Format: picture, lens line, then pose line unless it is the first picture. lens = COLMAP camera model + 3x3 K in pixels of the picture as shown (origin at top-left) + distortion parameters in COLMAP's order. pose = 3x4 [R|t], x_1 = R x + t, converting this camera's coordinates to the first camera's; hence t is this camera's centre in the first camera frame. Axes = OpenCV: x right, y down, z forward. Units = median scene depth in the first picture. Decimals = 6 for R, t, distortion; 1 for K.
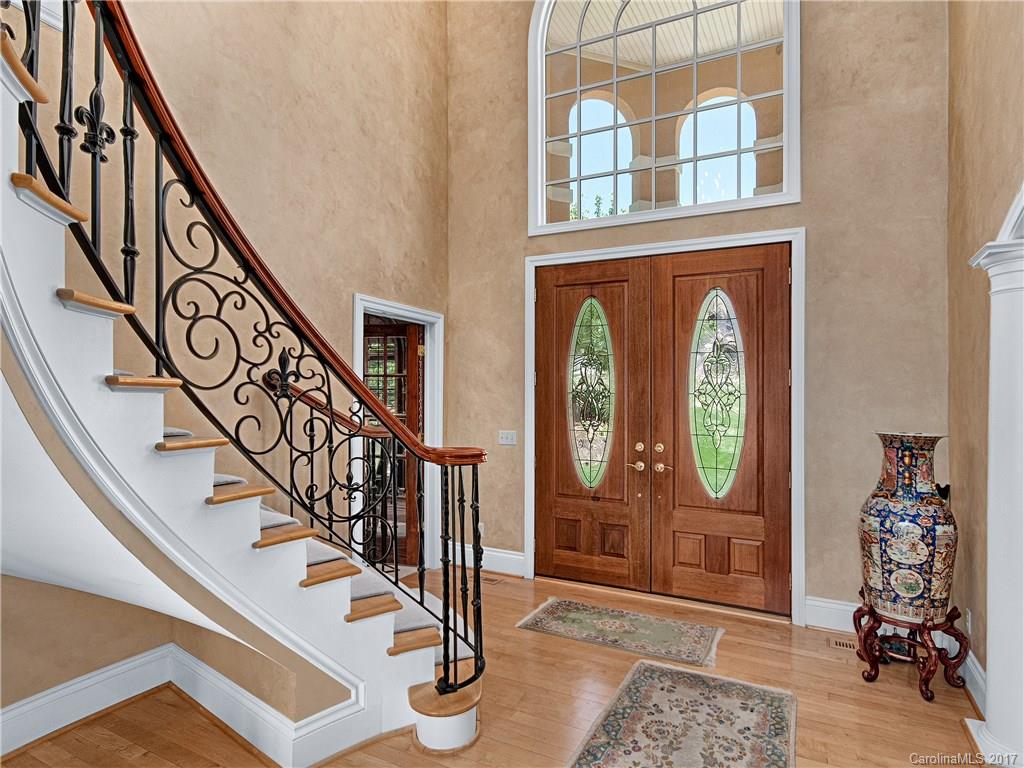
lens RADIAL K [[556.2, 0, 555.6], [0, 556.2, 397.6], [0, 0, 1]] dist [0.006287, 0.000638]
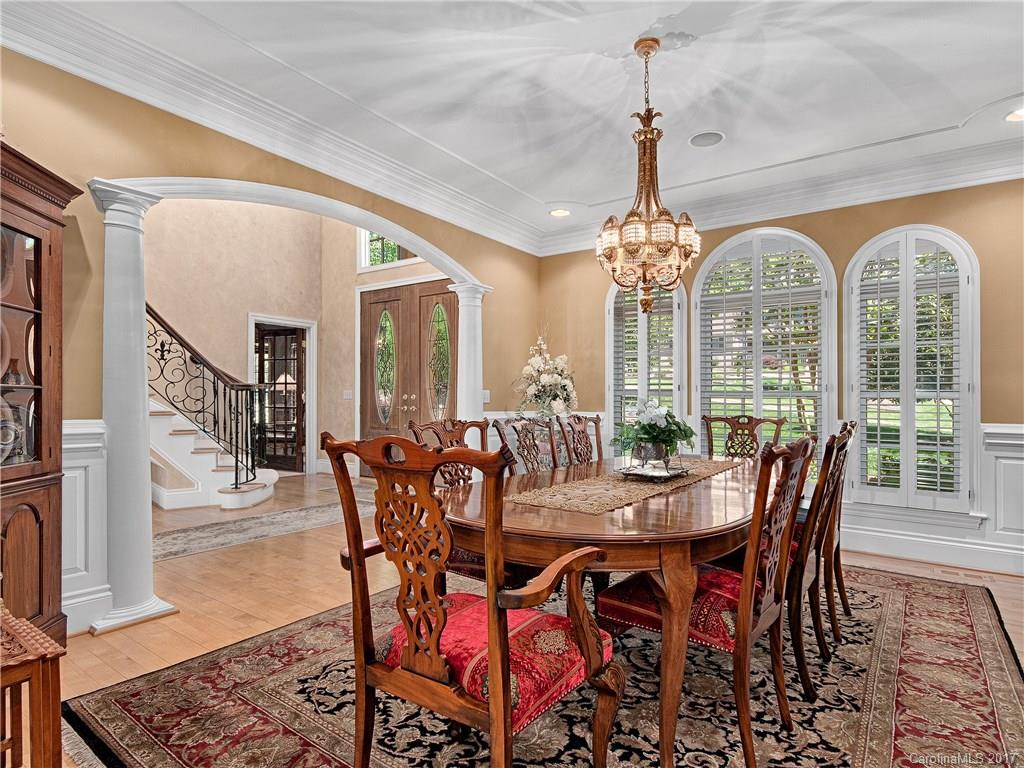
lens RADIAL K [[556.2, 0, 508.9], [0, 556.2, 388.1], [0, 0, 1]] dist [0.006287, 0.000638]
pose [[0.986684, -0.008919, -0.162406, 0.709995], [0.006506, 0.999861, -0.015382, 0.085946], [0.162520, 0.014120, 0.986604, -0.602541]]
